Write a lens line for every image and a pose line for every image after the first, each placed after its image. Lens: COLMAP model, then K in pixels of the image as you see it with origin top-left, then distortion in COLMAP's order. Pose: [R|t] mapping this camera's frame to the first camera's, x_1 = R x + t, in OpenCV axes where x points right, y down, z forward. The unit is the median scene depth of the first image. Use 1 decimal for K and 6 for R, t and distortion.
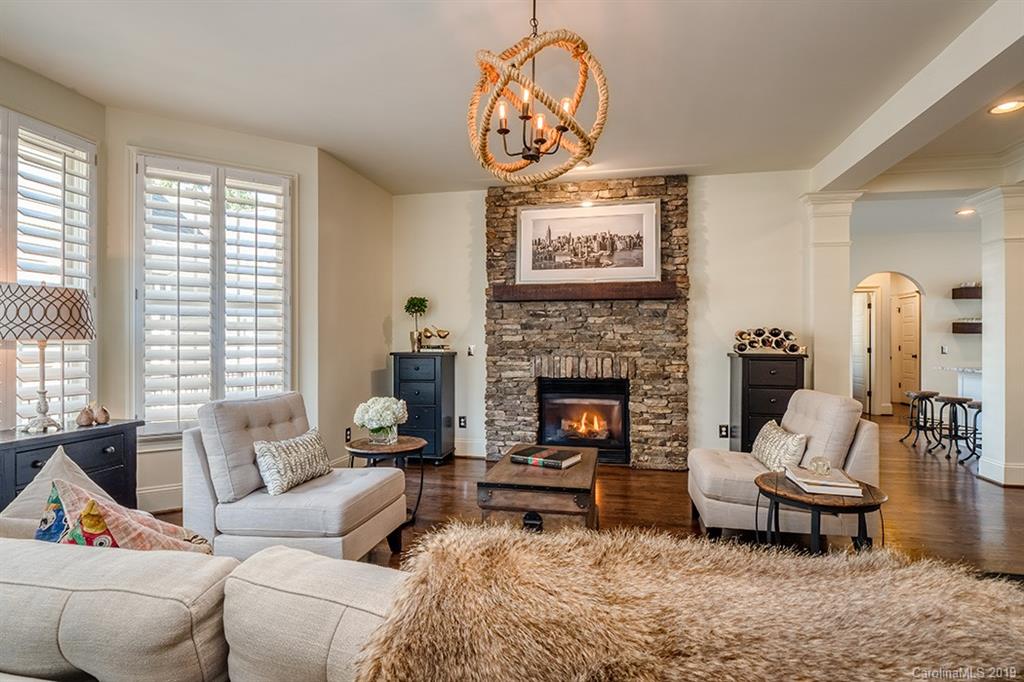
lens RADIAL K [[497.8, 0, 514.3], [0, 497.8, 344.8], [0, 0, 1]] dist [-0.011778, -0.003778]
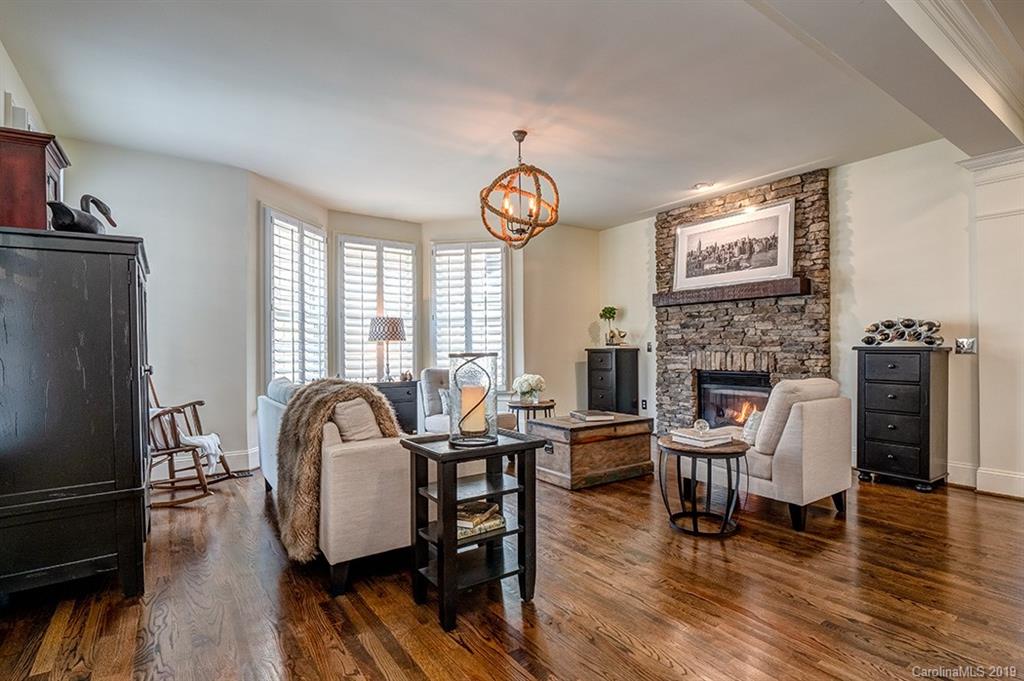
lens RADIAL K [[497.8, 0, 510.3], [0, 497.8, 345.3], [0, 0, 1]] dist [-0.011778, -0.003778]
pose [[0.728258, -0.009783, -0.685234, 0.549163], [0.004783, 0.999946, -0.009192, 0.017958], [0.685287, 0.003416, 0.728265, -0.147033]]
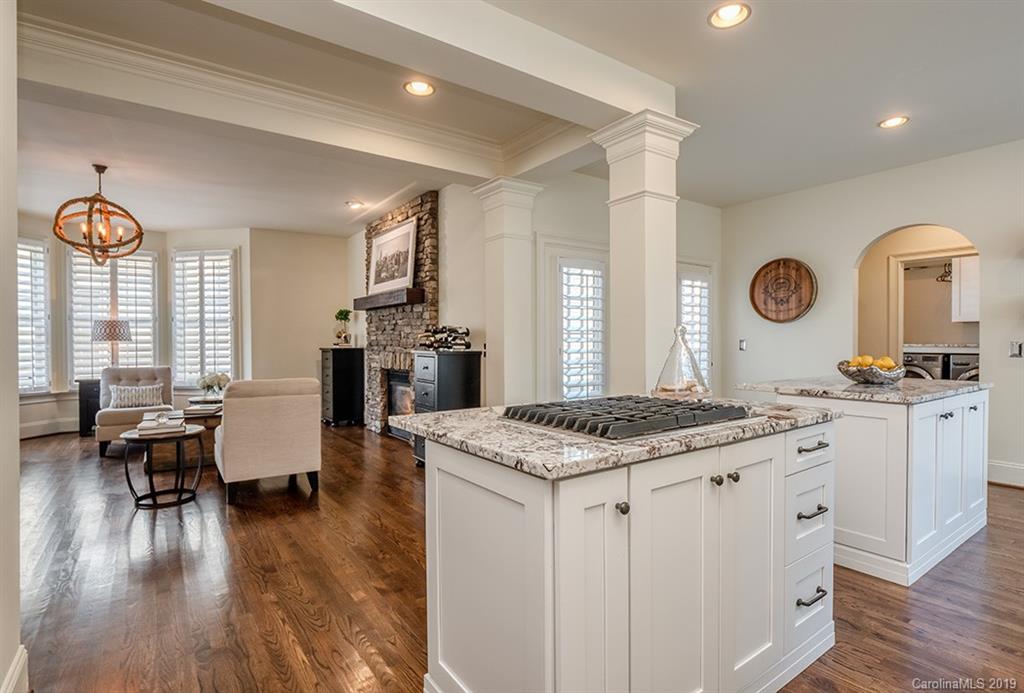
lens RADIAL K [[497.8, 0, 515.4], [0, 497.8, 349.6], [0, 0, 1]] dist [-0.011778, -0.003778]
pose [[0.745610, 0.008626, -0.666326, 1.206961], [0.003483, 0.999852, 0.016841, -0.001492], [0.666373, -0.014878, 0.745470, 0.276805]]
